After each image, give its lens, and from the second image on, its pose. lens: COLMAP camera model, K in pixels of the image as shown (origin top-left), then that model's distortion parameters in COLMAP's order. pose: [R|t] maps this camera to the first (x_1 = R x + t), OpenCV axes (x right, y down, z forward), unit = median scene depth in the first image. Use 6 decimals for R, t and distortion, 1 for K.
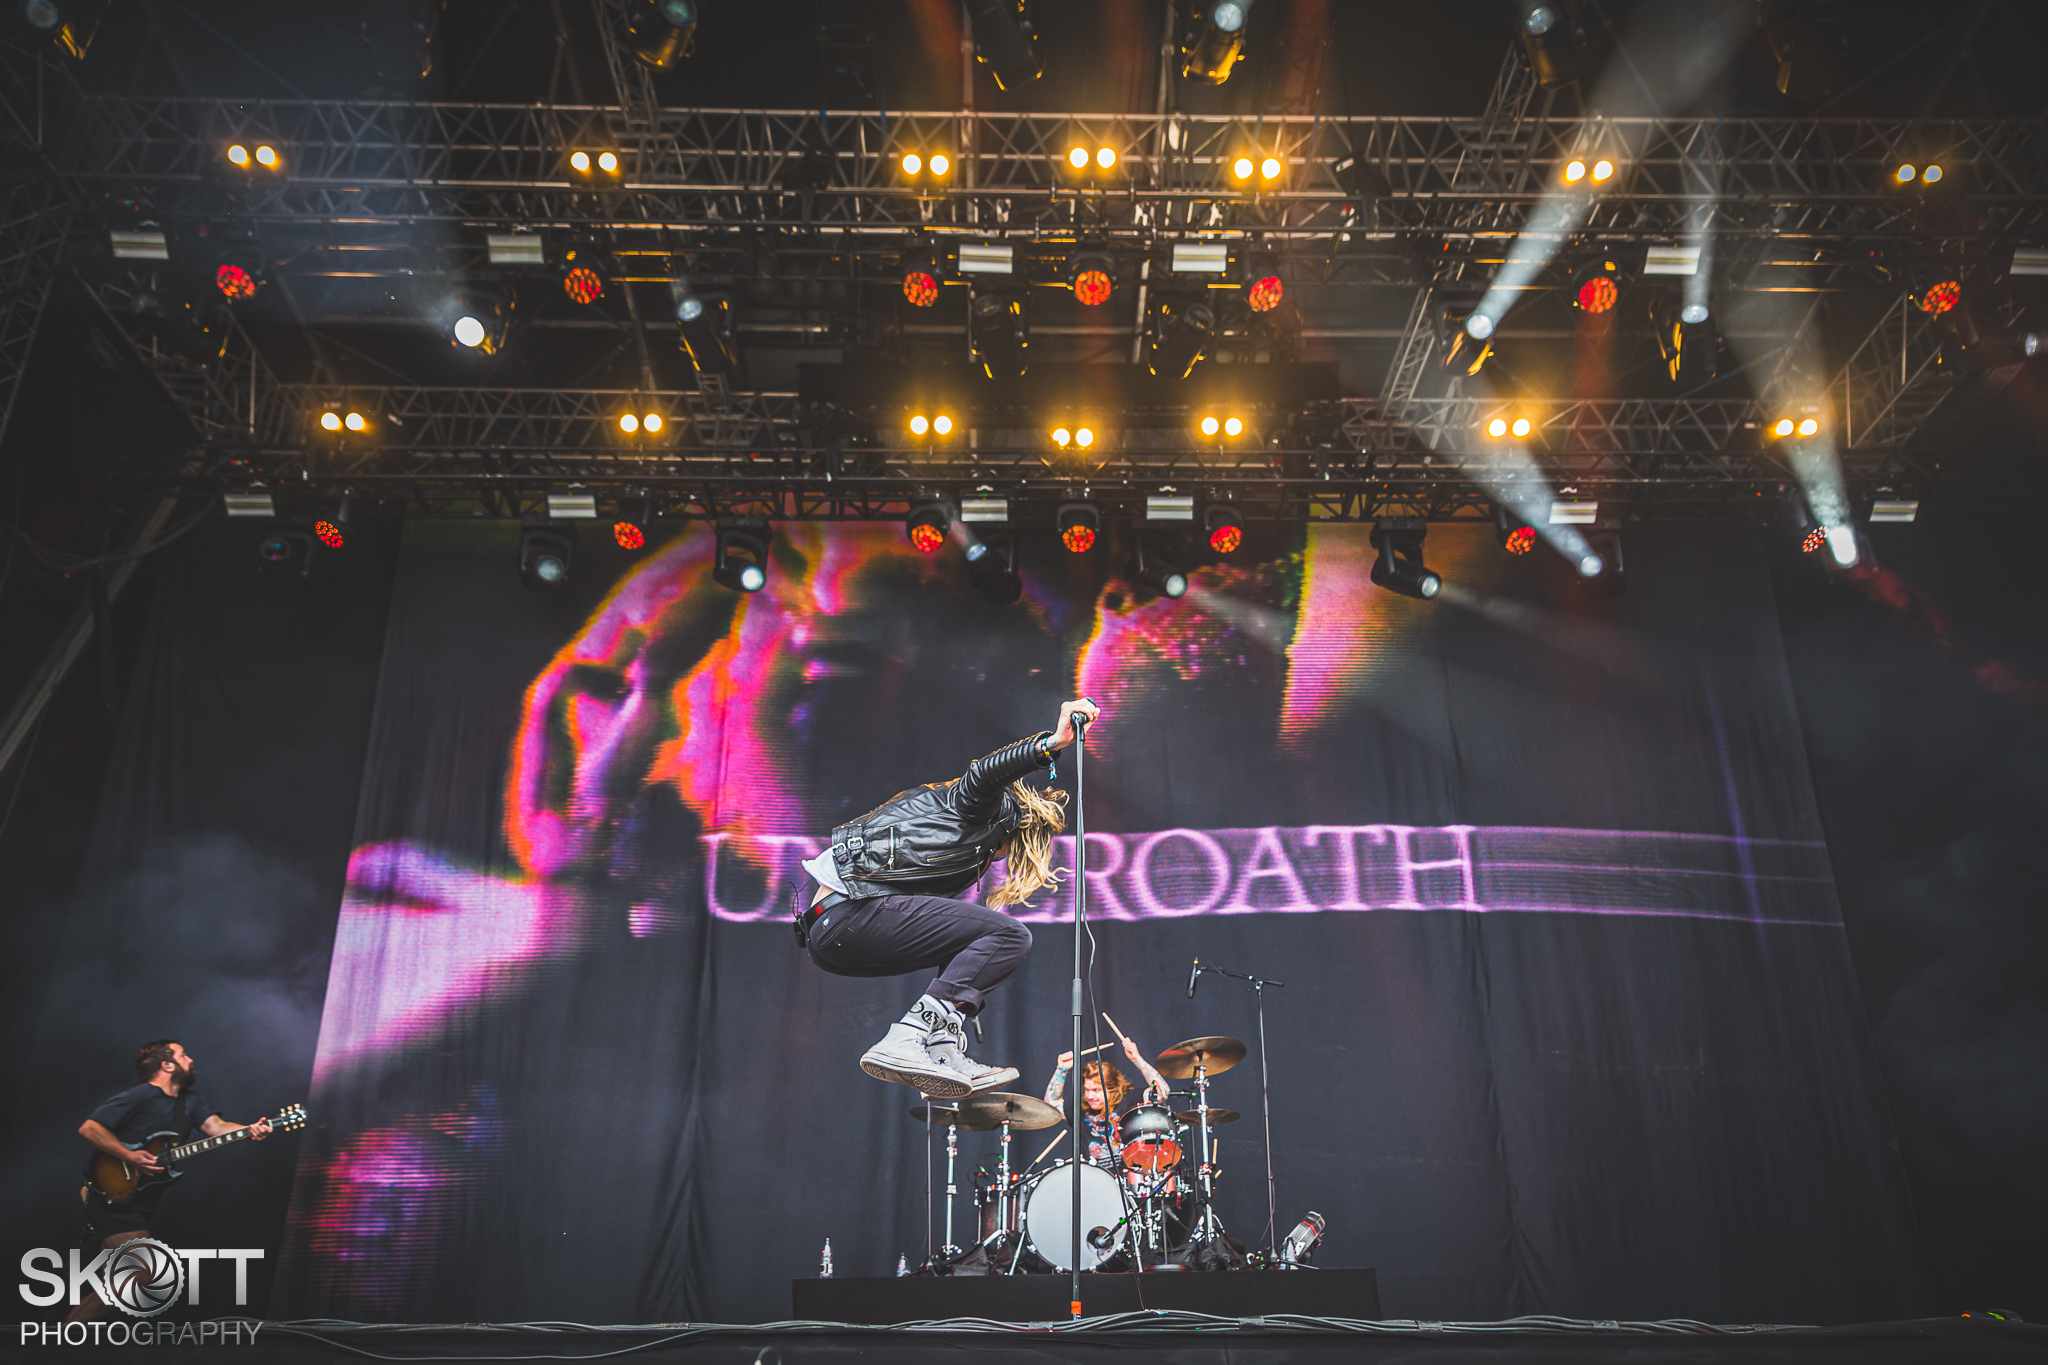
lens RADIAL K [[1390.6, 0, 1024.0], [0, 1390.6, 682.5], [0, 0, 1]] dist [-0.058119, 0.006314]
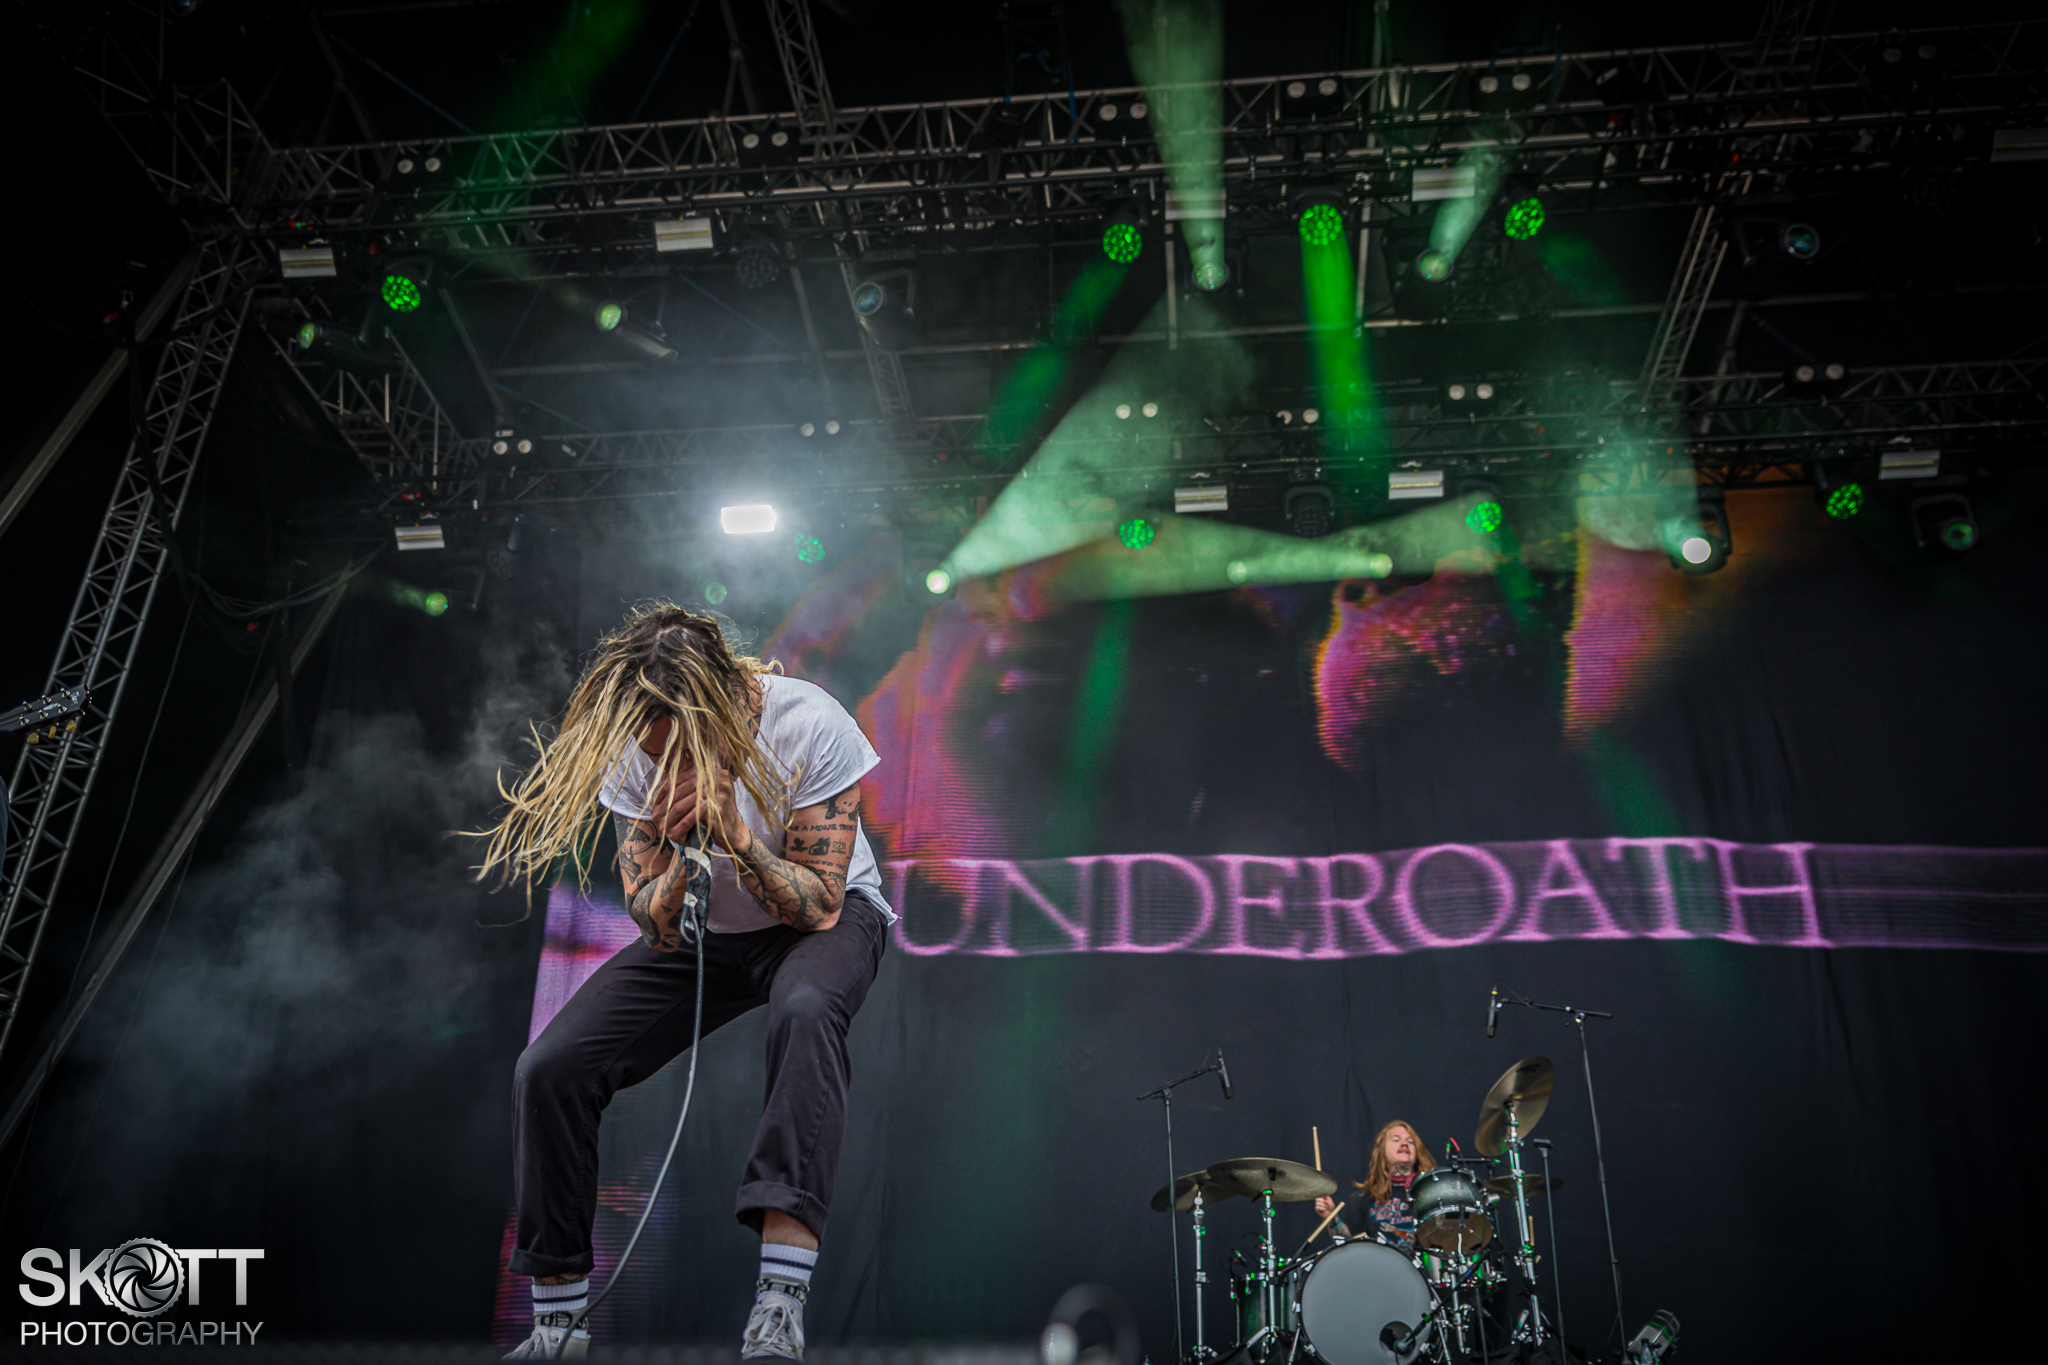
lens RADIAL K [[1400.2, 0, 1024.0], [0, 1400.2, 682.5], [0, 0, 1]] dist [-0.044390, -0.006957]
pose [[0.990786, -0.027411, -0.132630, -0.021791], [0.017447, 0.996977, -0.075712, 0.053214], [0.134305, 0.072701, 0.988270, 0.104969]]
